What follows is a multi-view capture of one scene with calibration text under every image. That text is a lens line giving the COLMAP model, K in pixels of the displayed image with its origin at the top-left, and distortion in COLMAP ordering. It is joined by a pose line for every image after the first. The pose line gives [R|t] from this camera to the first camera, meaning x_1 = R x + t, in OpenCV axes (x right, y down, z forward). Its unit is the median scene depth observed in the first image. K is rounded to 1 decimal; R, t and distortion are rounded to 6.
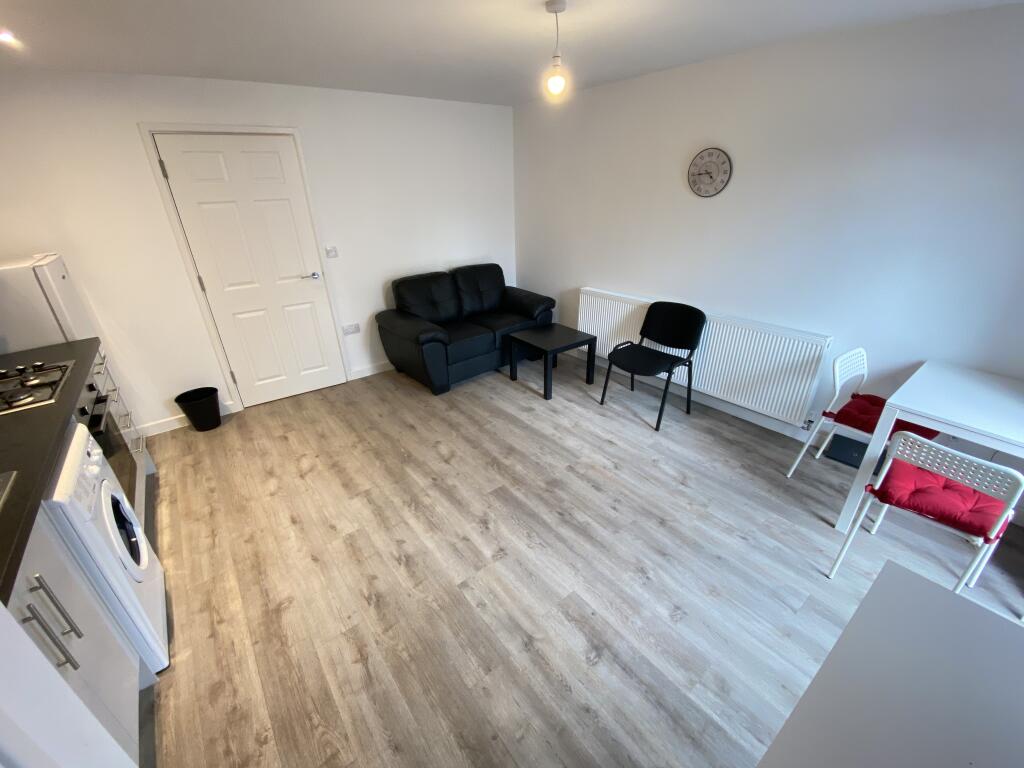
lens RADIAL K [[418.2, 0, 512.5], [0, 418.2, 387.2], [0, 0, 1]] dist [0.014862, -0.003054]
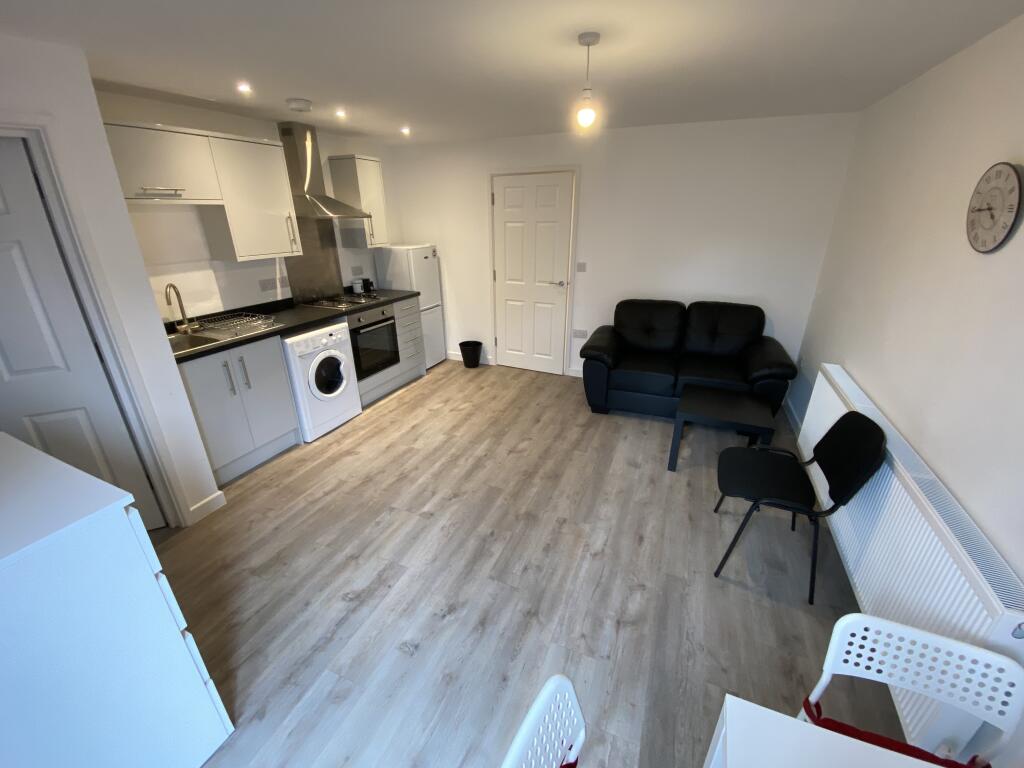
lens RADIAL K [[418.2, 0, 511.1], [0, 418.2, 388.6], [0, 0, 1]] dist [0.014862, -0.003054]
pose [[0.479784, 0.358482, -0.800811, 0.854874], [-0.387814, 0.905369, 0.172940, -0.217799], [0.787025, 0.227592, 0.573406, 0.384879]]
